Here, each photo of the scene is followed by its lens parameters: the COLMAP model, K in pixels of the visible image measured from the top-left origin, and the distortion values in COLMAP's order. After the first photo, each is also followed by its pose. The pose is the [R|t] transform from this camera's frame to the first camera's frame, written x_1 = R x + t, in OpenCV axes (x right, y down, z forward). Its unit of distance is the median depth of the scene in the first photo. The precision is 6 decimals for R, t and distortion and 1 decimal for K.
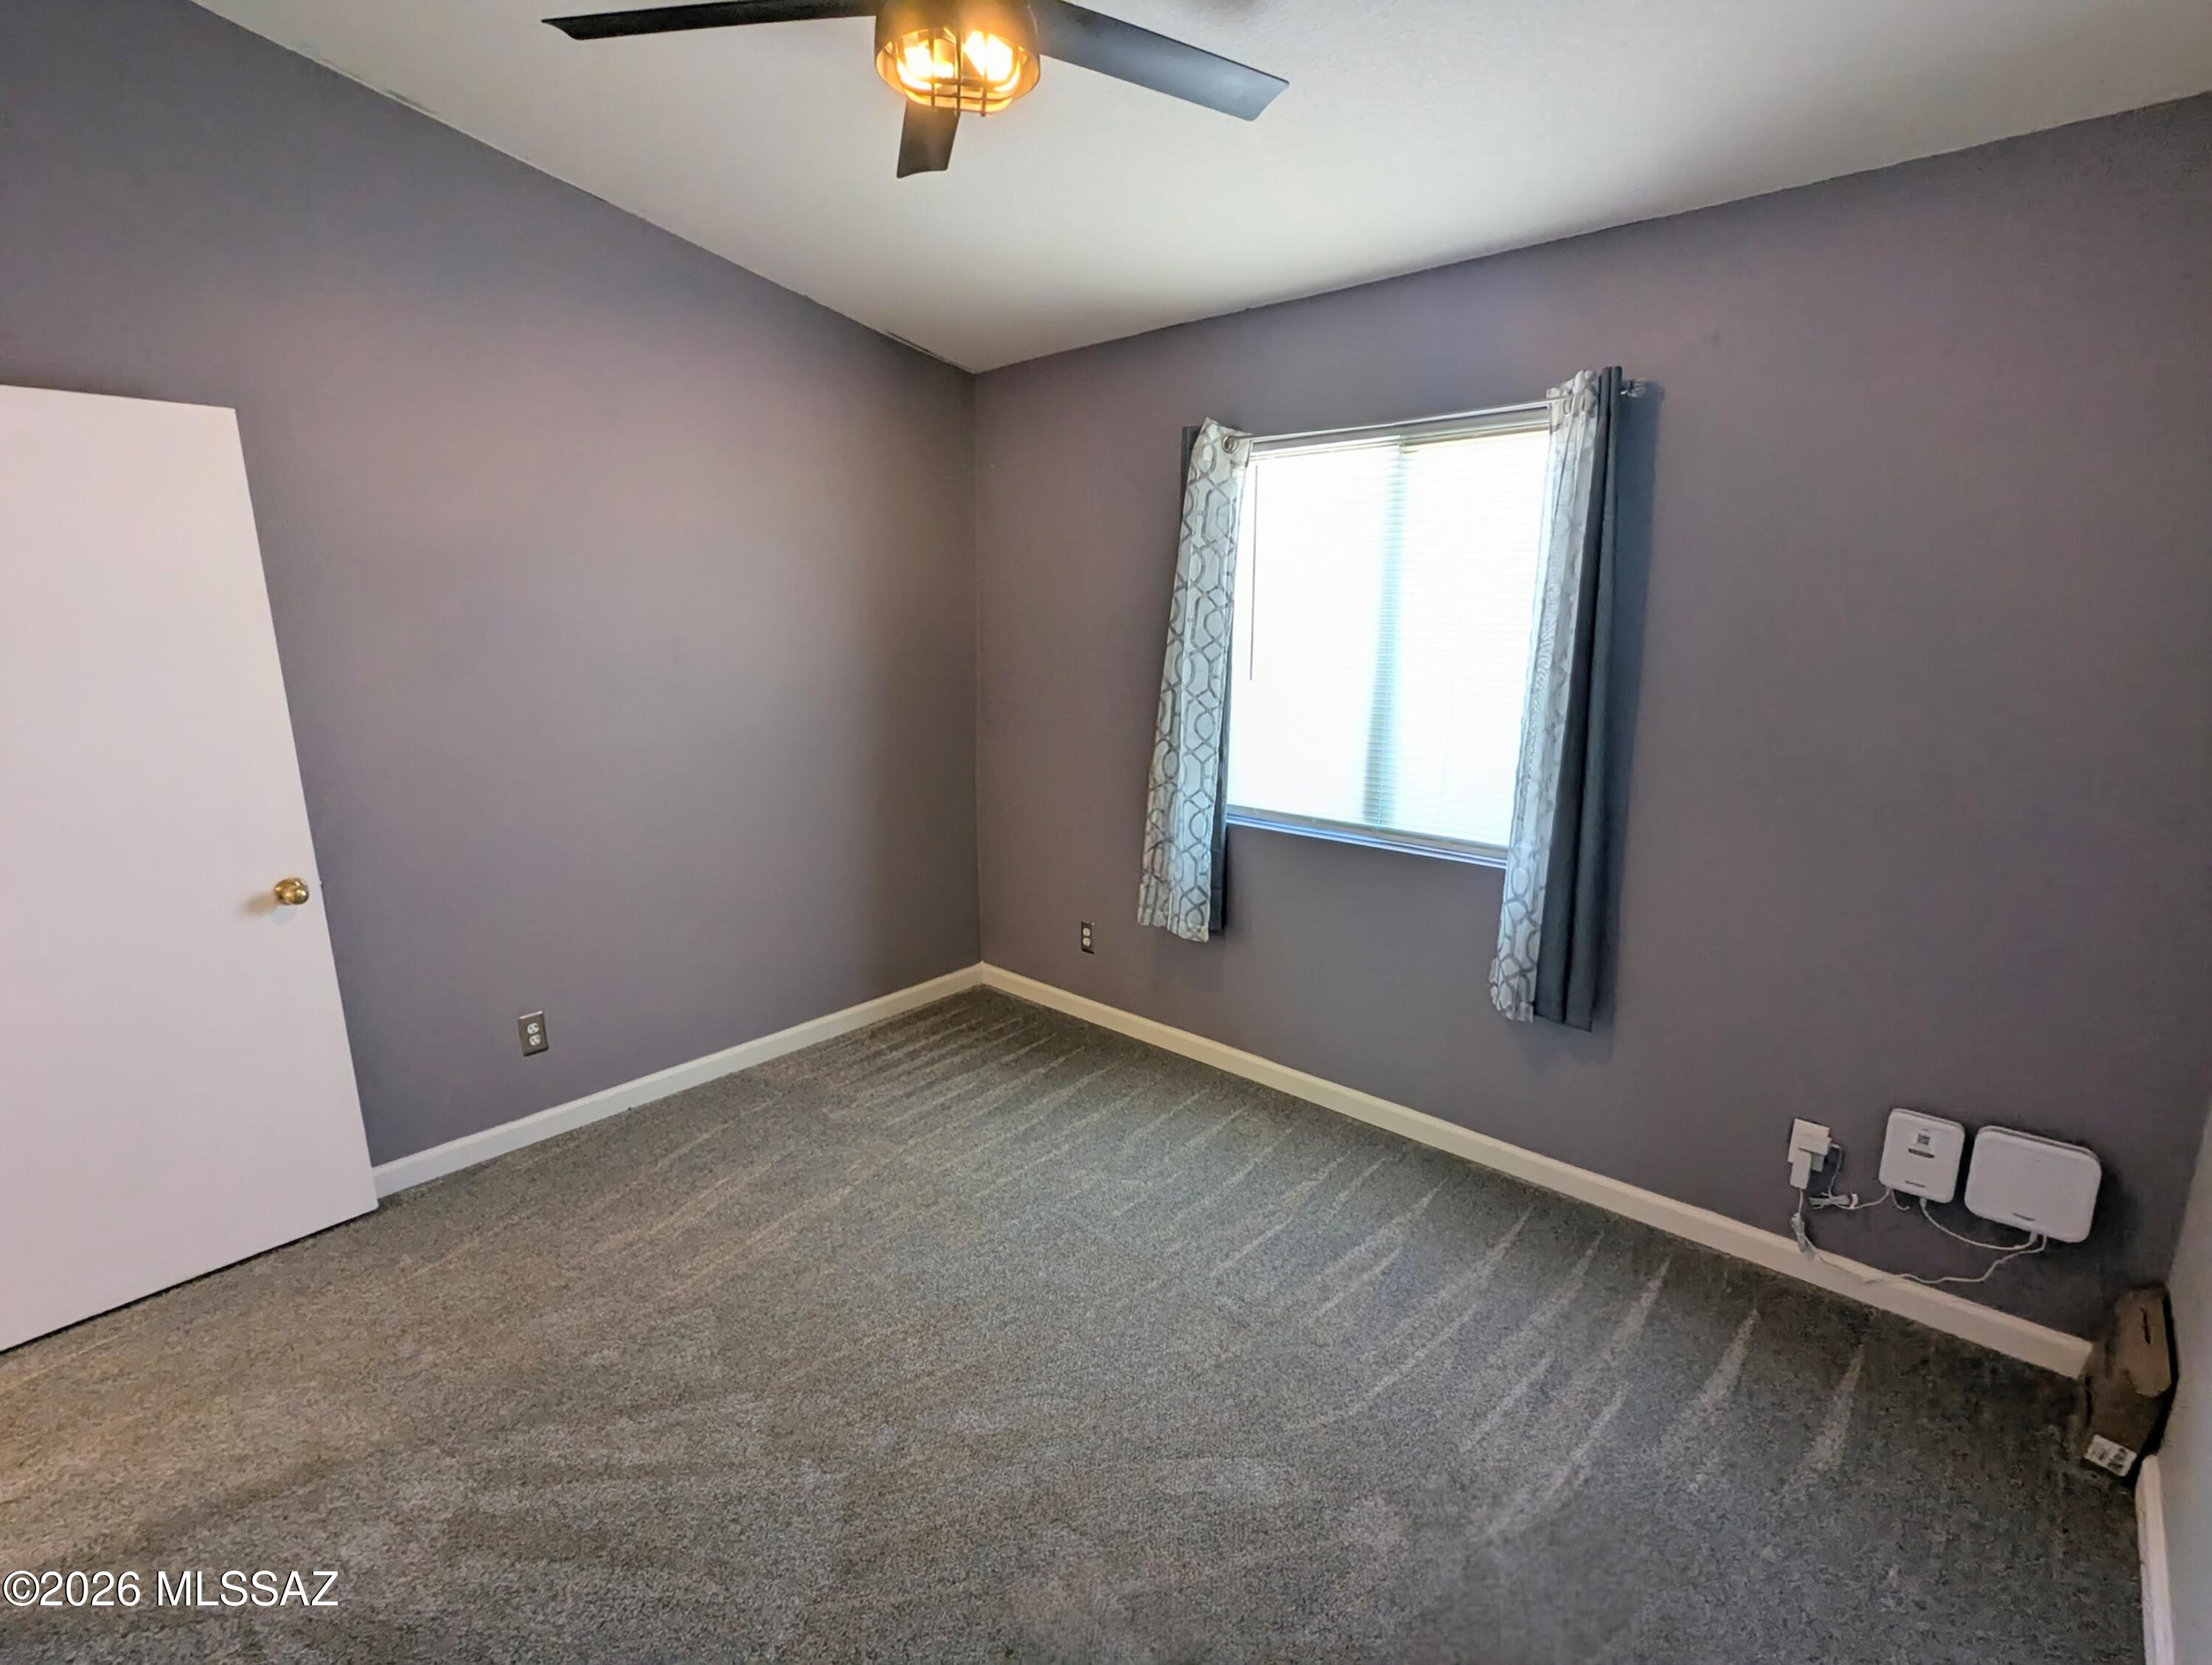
lens RADIAL K [[1053.5, 0, 1106.0], [0, 1053.5, 832.5], [0, 0, 1]] dist [0.002746, -0.000137]
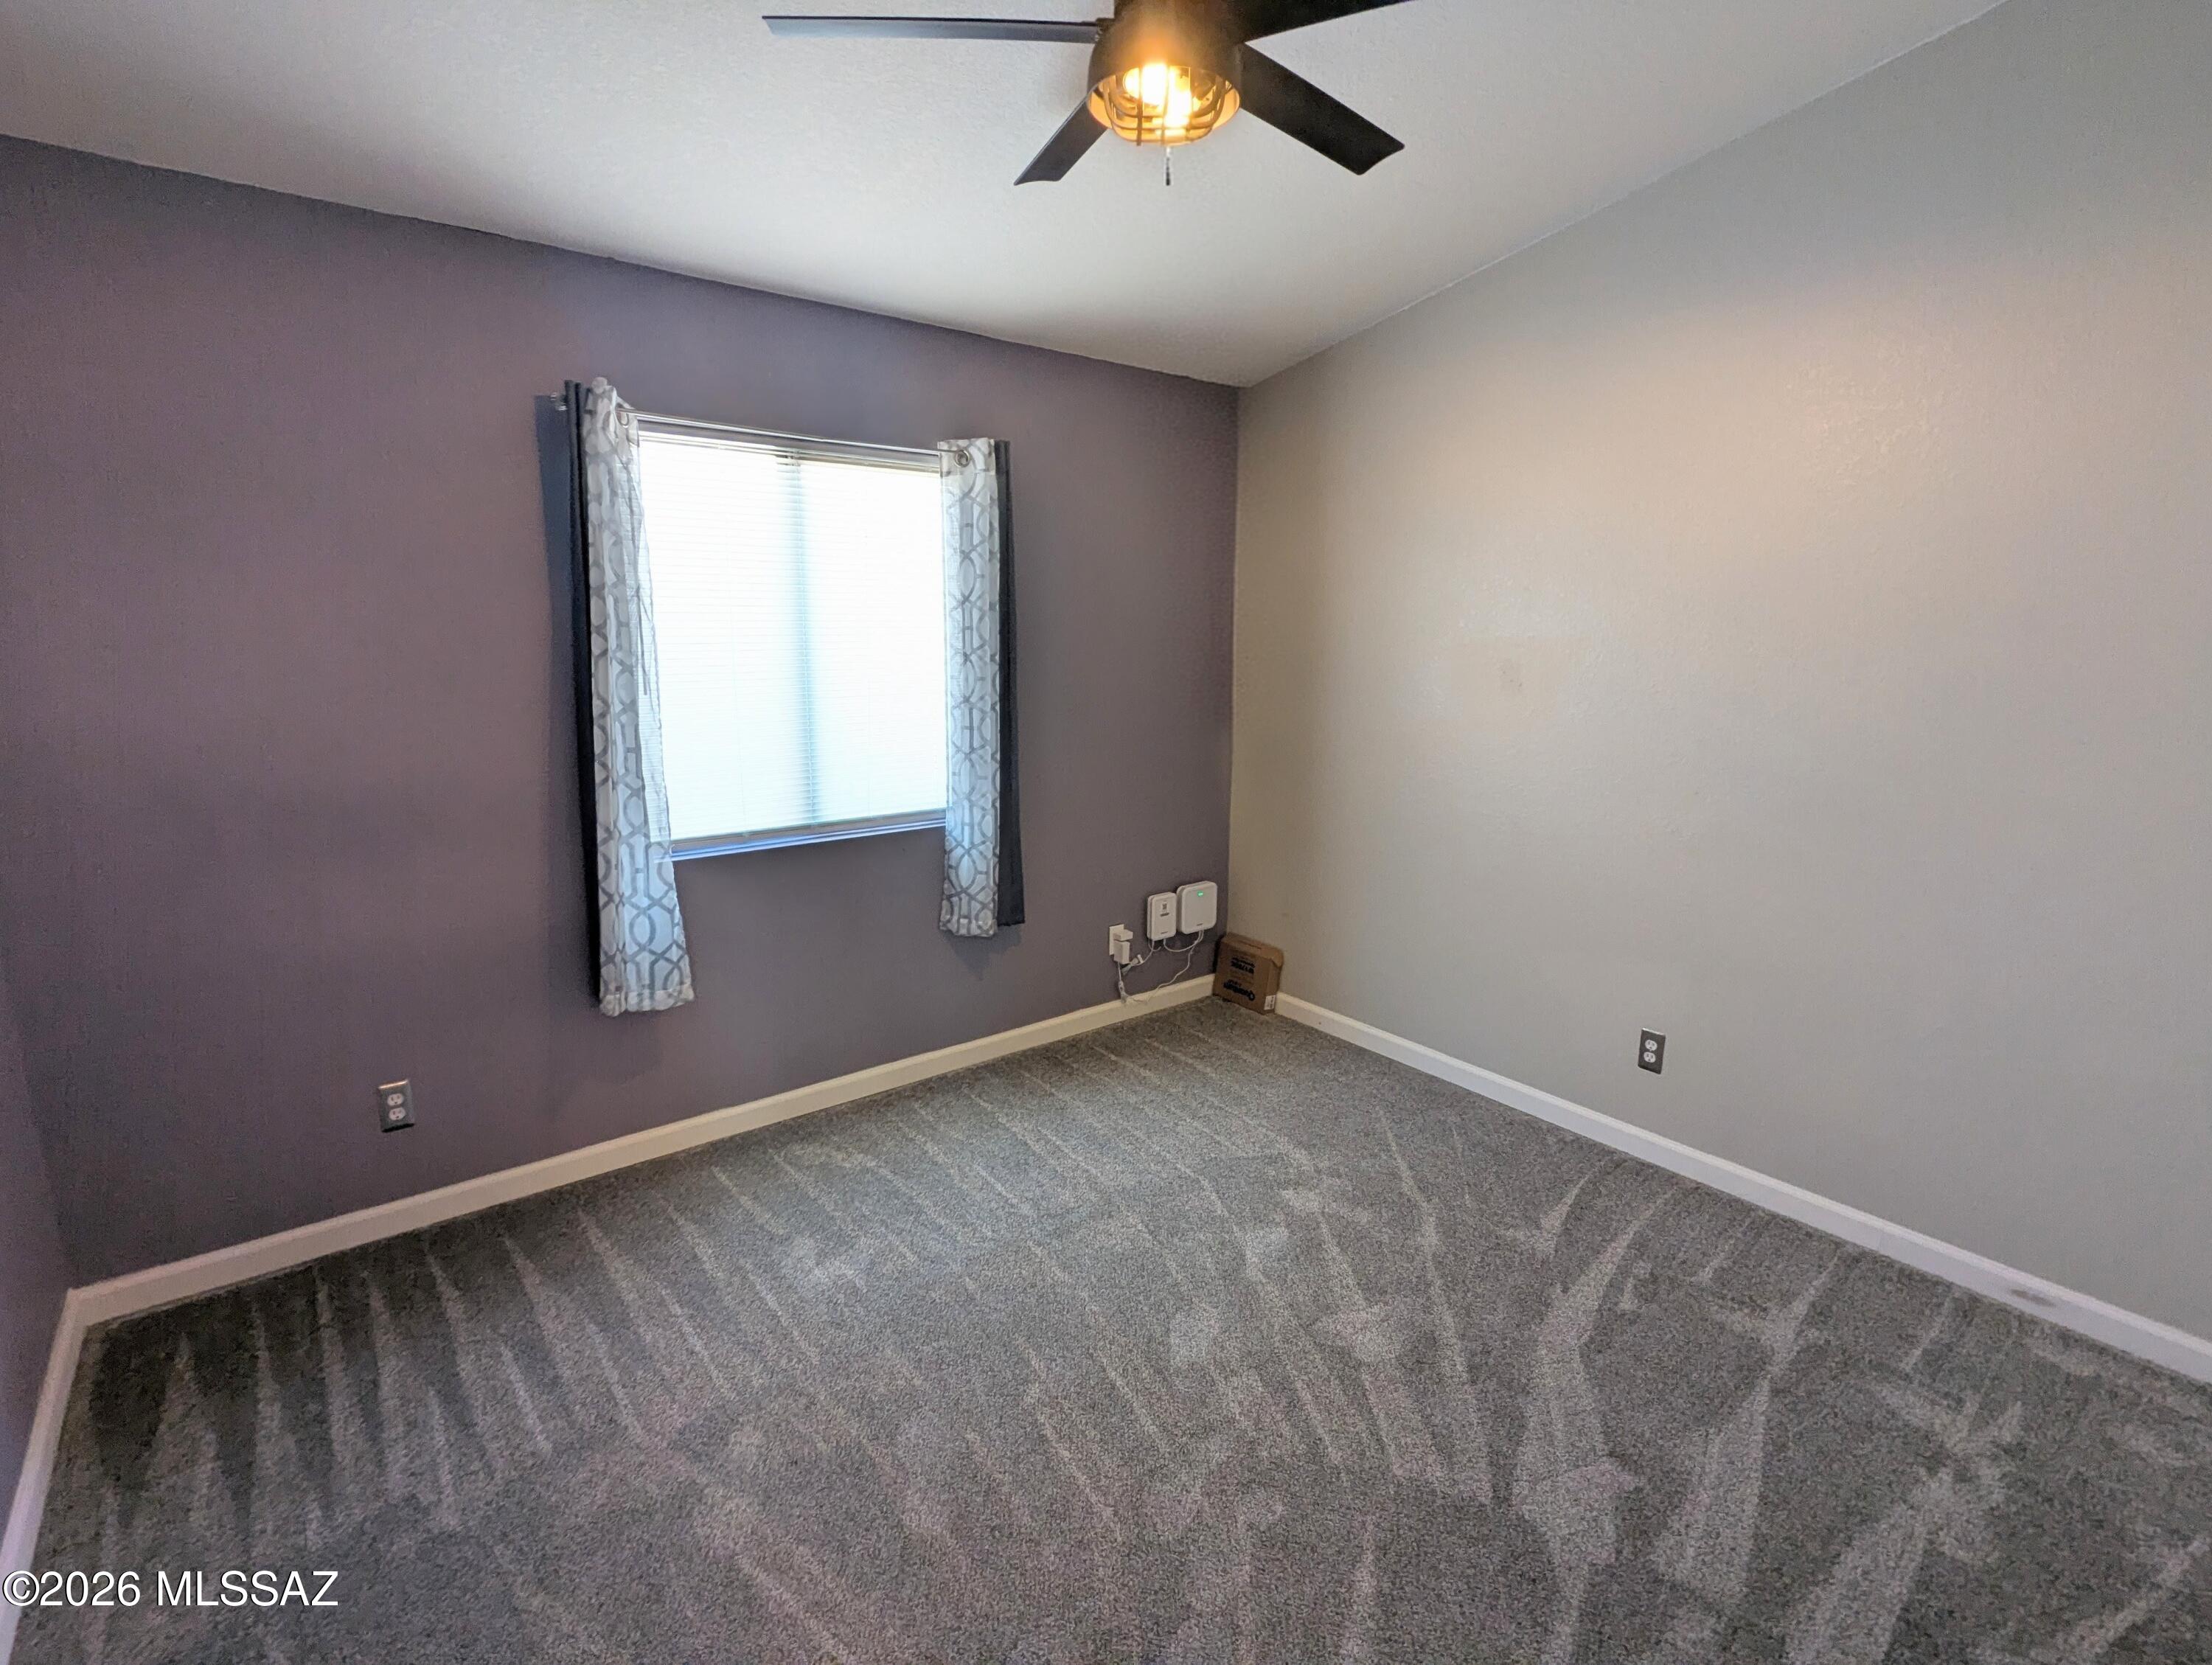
lens RADIAL K [[1041.6, 0, 1106.2], [0, 1041.6, 837.1], [0, 0, 1]] dist [0.000926, -0.000030]
pose [[0.158137, -0.199552, 0.967043, -0.841558], [0.202224, 0.965152, 0.166093, -0.127469], [-0.966488, 0.169293, 0.192981, 0.635636]]
